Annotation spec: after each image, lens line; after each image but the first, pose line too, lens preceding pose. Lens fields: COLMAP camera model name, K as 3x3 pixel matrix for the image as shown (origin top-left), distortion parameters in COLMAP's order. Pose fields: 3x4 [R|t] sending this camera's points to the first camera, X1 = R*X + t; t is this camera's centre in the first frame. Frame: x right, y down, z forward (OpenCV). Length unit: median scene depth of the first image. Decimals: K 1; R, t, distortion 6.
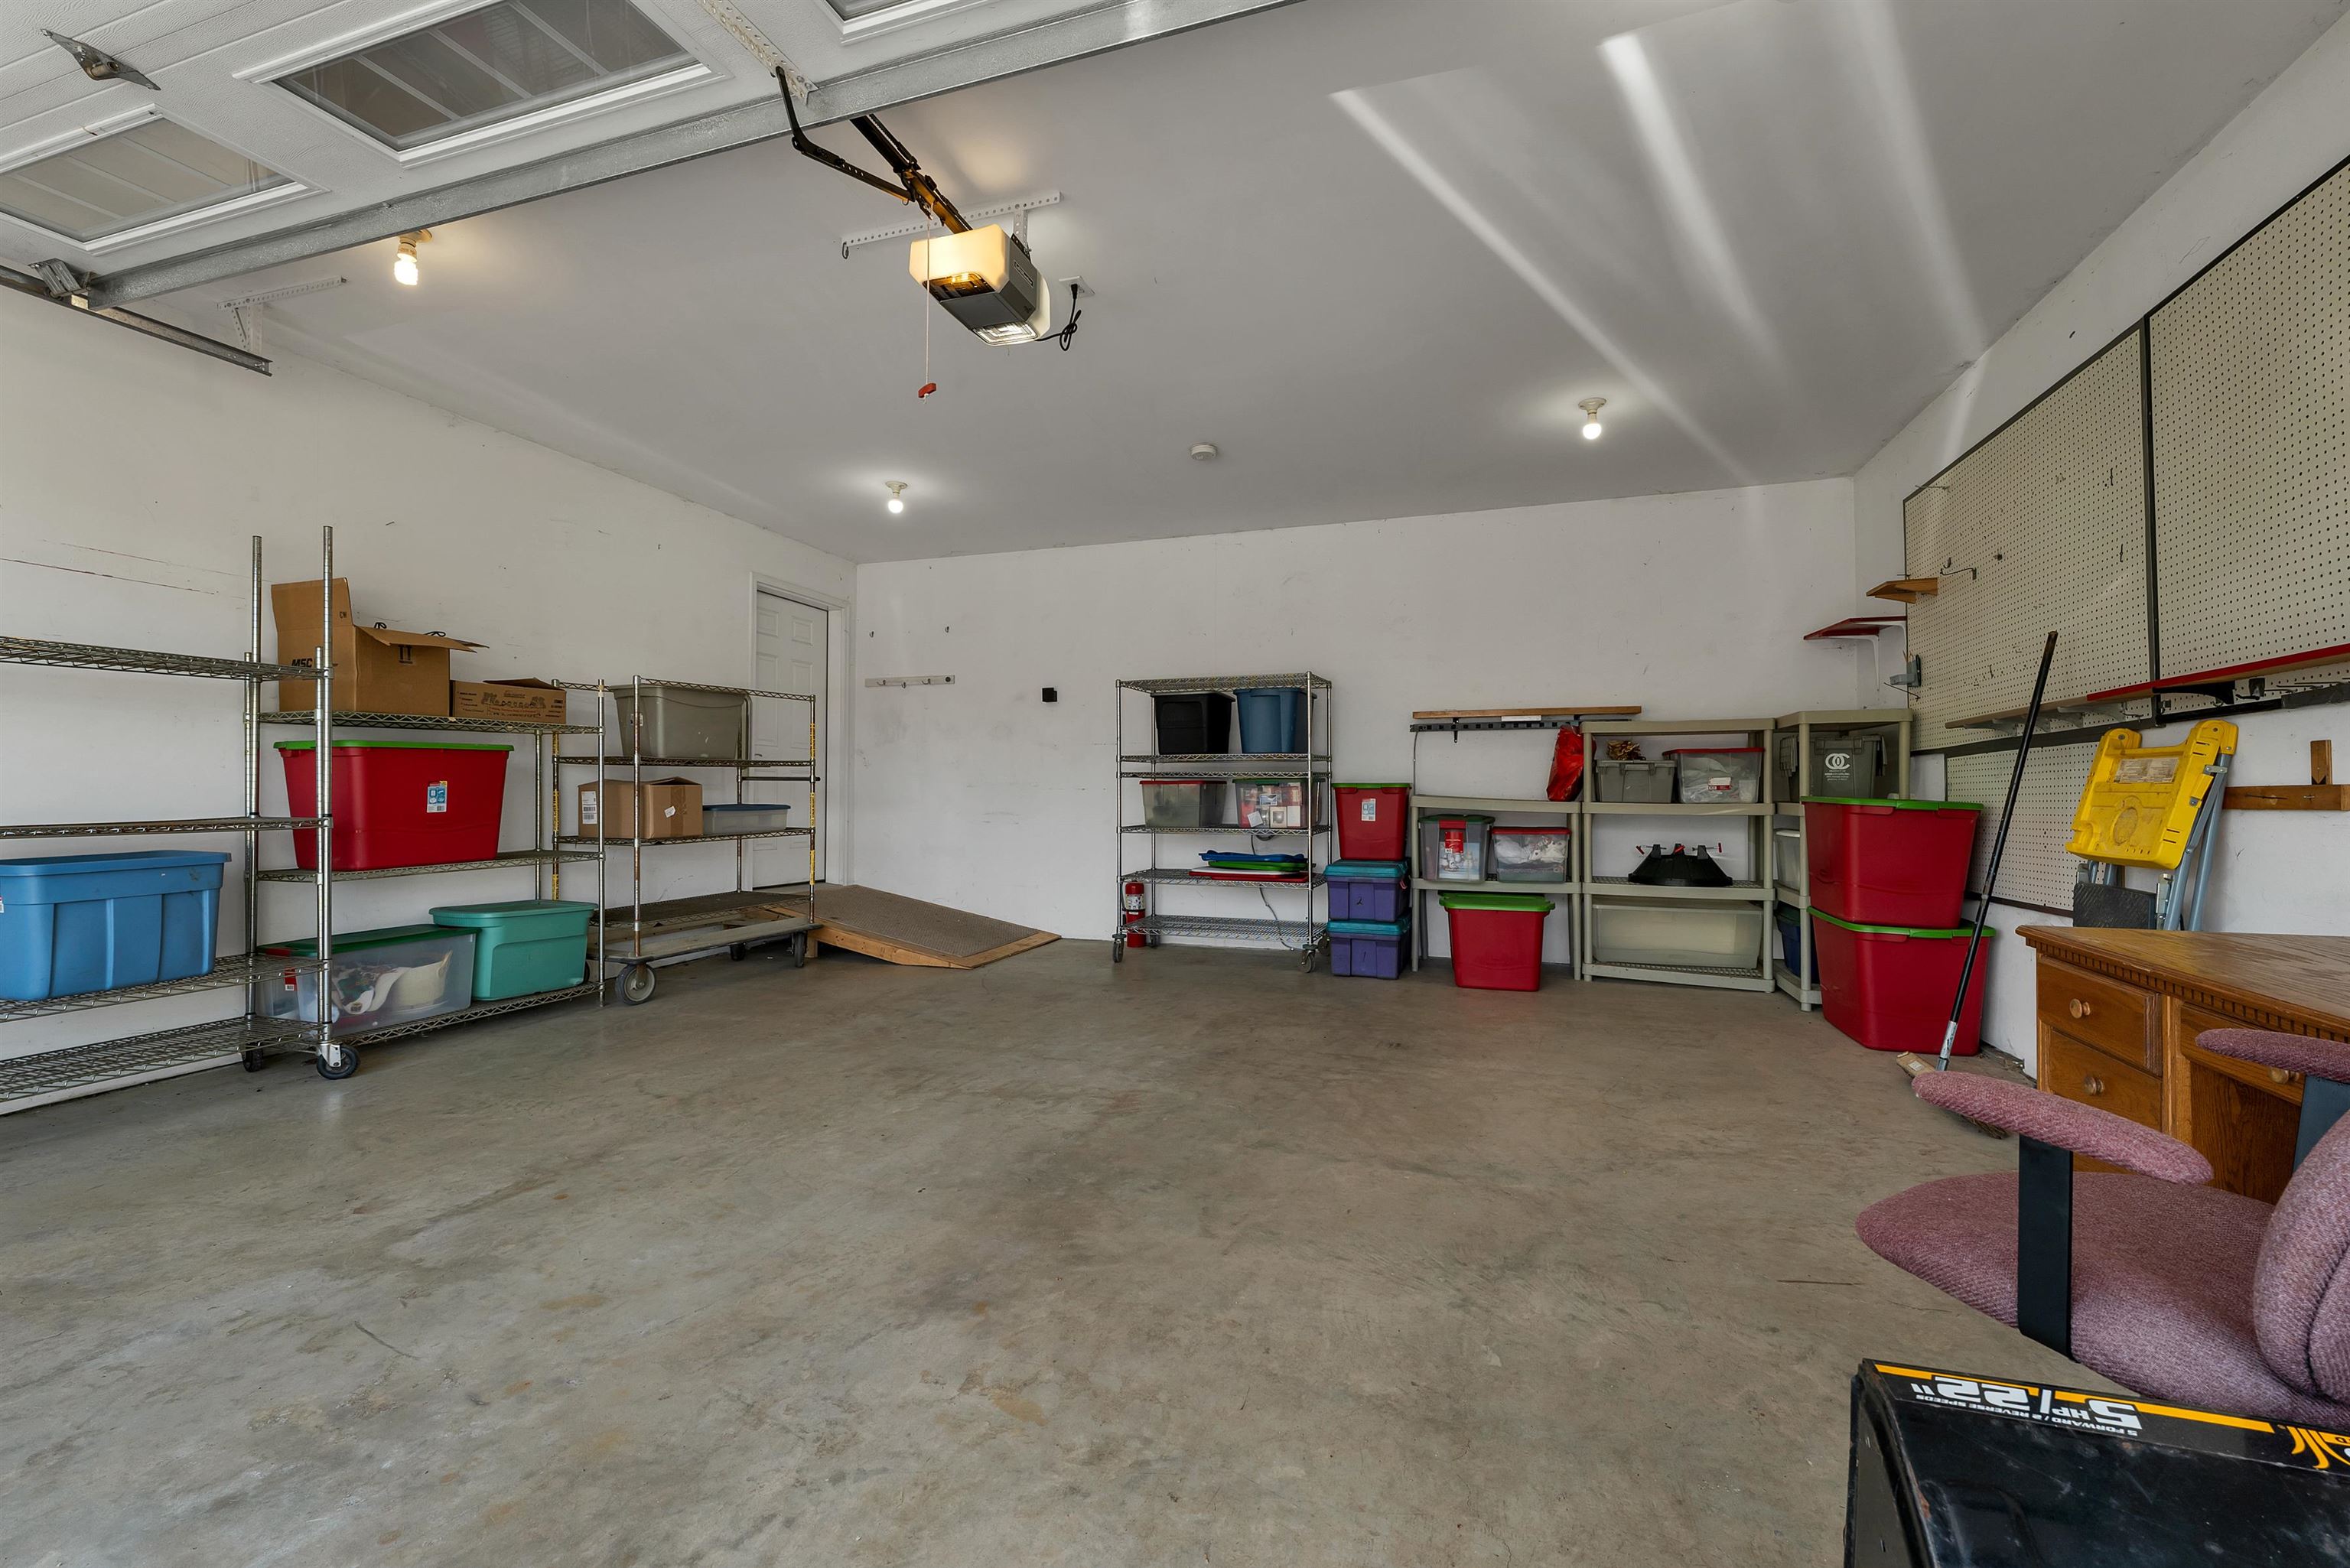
lens RADIAL K [[991.5, 0, 1177.9], [0, 991.5, 798.9], [0, 0, 1]] dist [0.000706, -0.000051]
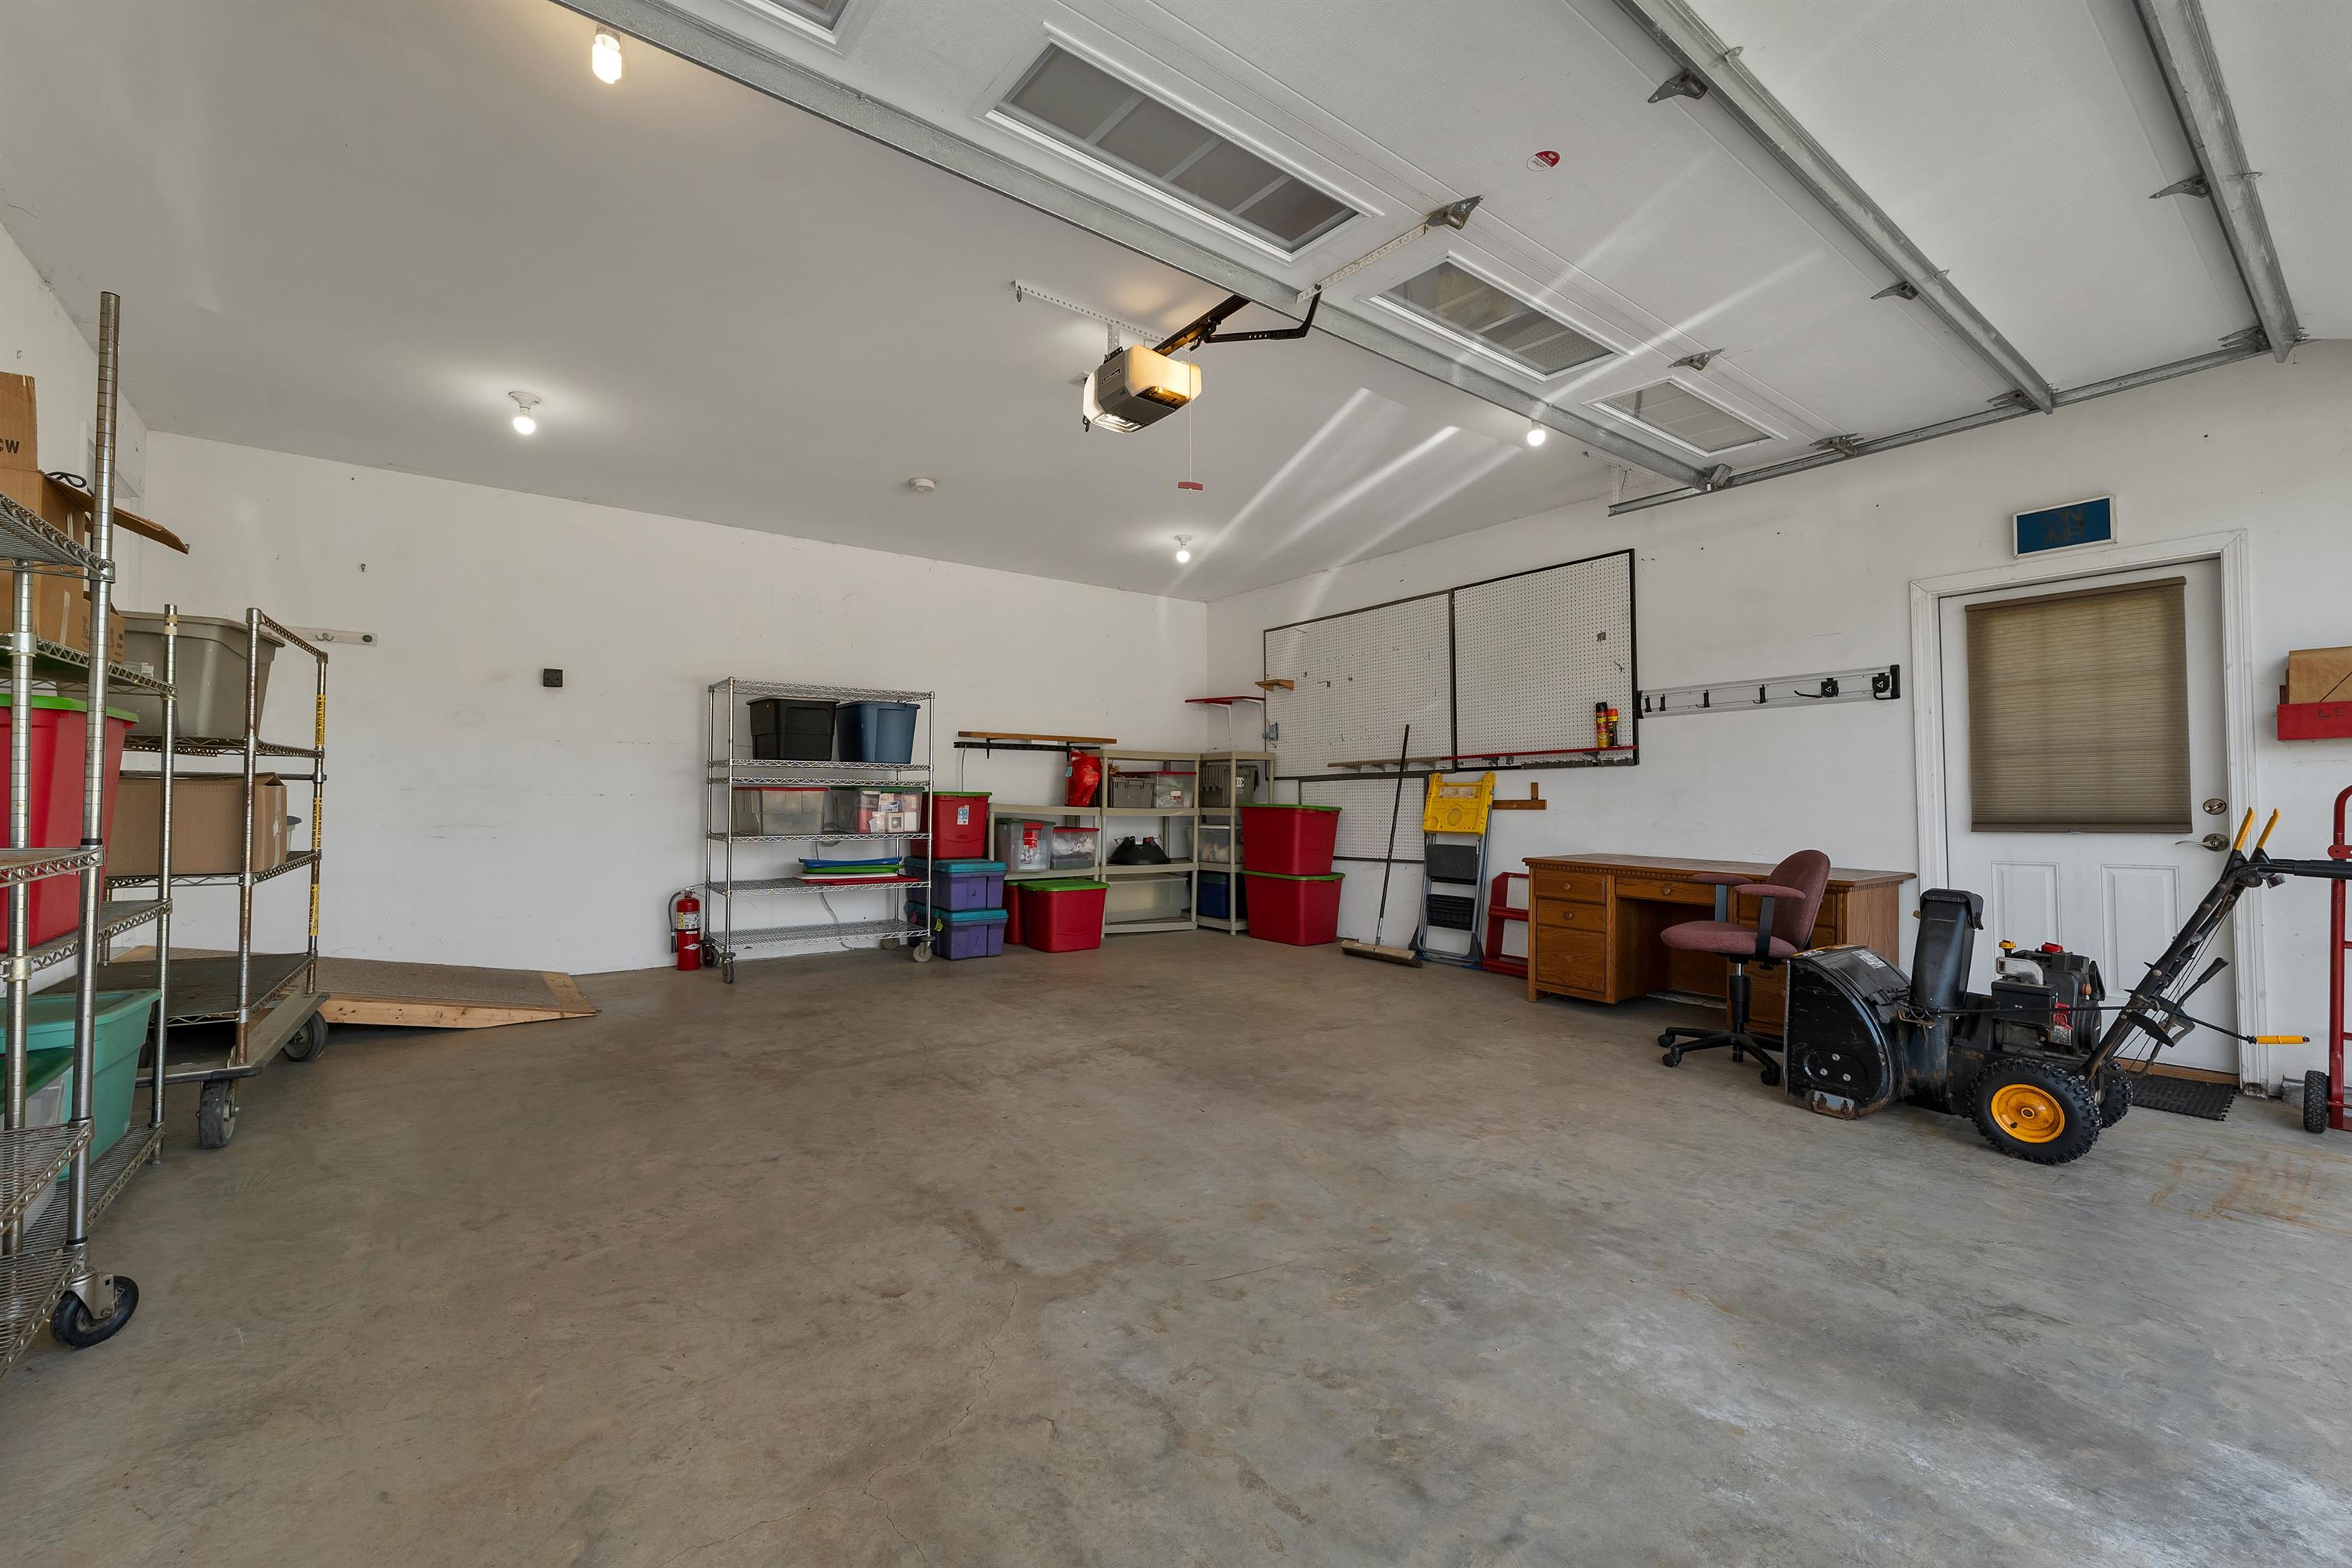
lens RADIAL K [[992.6, 0, 1180.4], [0, 992.6, 807.8], [0, 0, 1]] dist [0.000567, 0.000295]
pose [[0.545961, -0.003939, 0.837801, -1.199806], [0.001067, 0.999991, 0.004006, -0.003648], [-0.837810, -0.001293, 0.545961, 0.283845]]
